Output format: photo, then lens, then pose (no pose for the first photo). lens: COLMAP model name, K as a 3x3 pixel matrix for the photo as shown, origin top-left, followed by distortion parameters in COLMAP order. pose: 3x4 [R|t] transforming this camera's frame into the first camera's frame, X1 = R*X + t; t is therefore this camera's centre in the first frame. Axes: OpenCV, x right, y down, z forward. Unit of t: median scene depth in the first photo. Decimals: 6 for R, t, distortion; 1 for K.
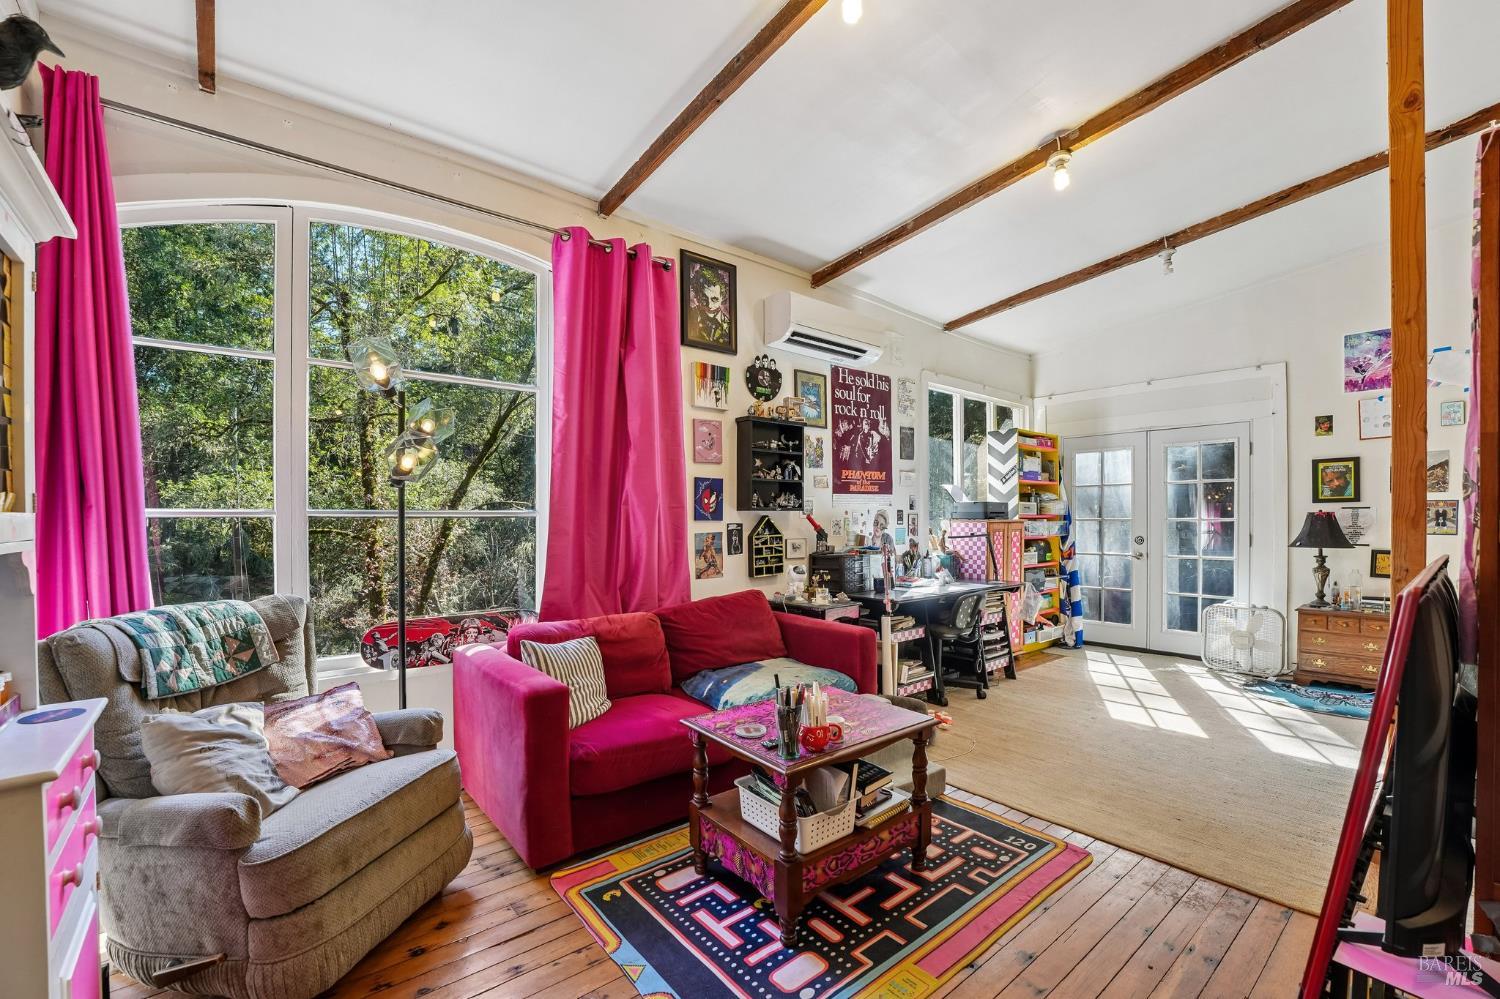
lens RADIAL K [[627.4, 0, 745.7], [0, 627.4, 493.1], [0, 0, 1]] dist [-0.049519, 0.008492]
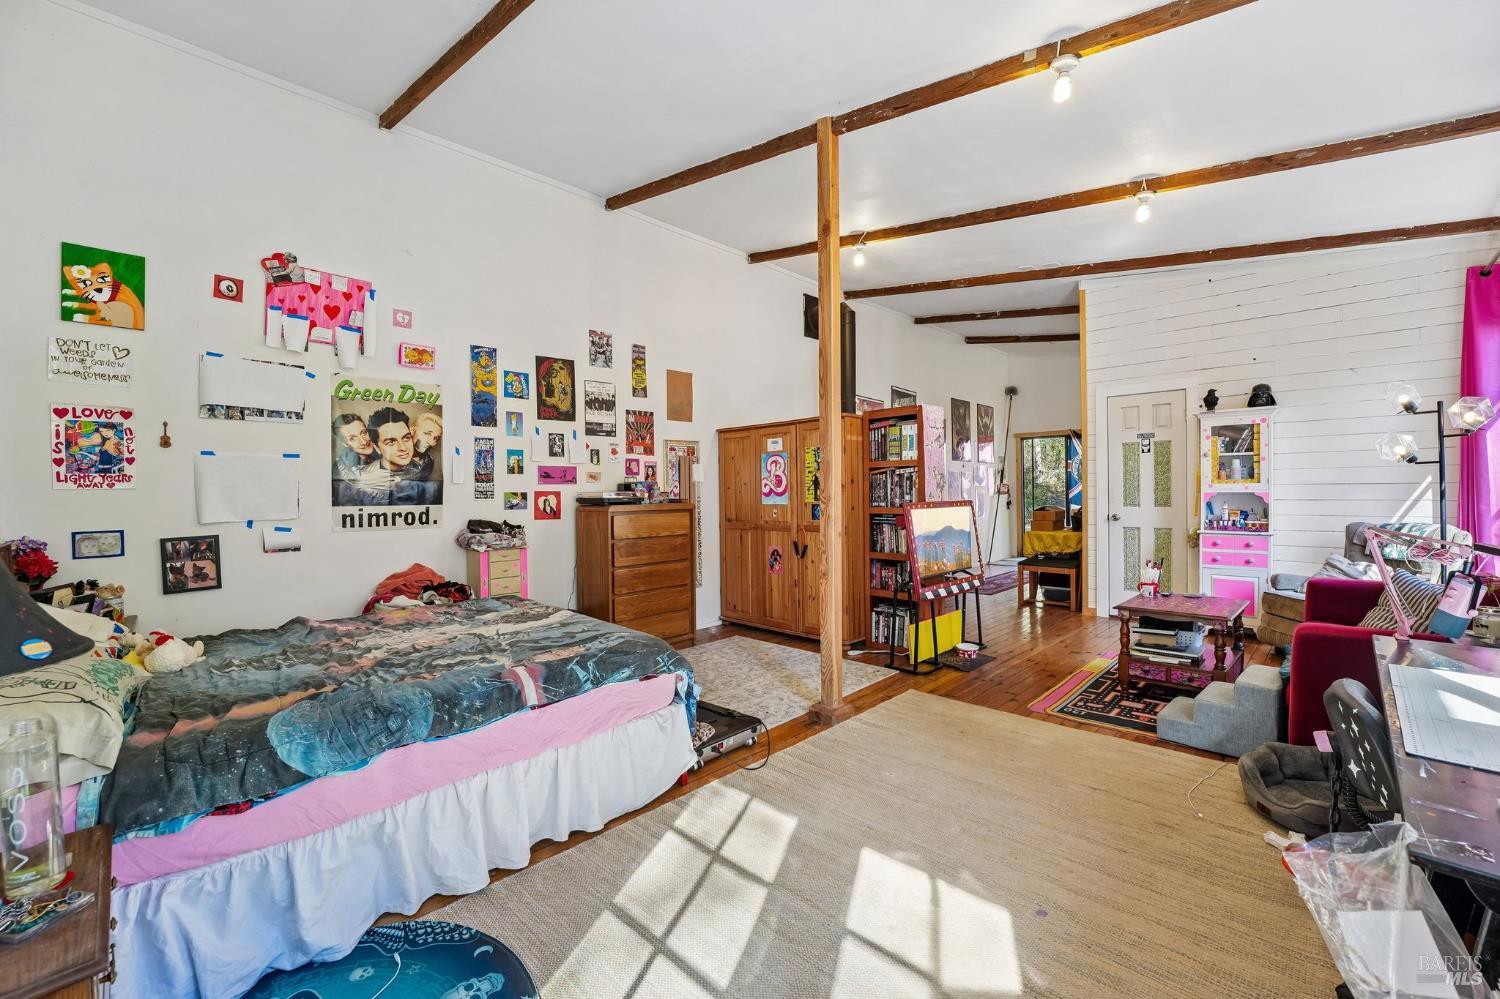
lens RADIAL K [[627.4, 0, 745.7], [0, 627.4, 493.1], [0, 0, 1]] dist [-0.049519, 0.008492]
pose [[-0.993795, 0.012421, -0.110528, 1.370202], [0.012986, 0.999906, -0.004394, 0.046527], [0.110463, -0.005802, -0.993863, 2.349860]]
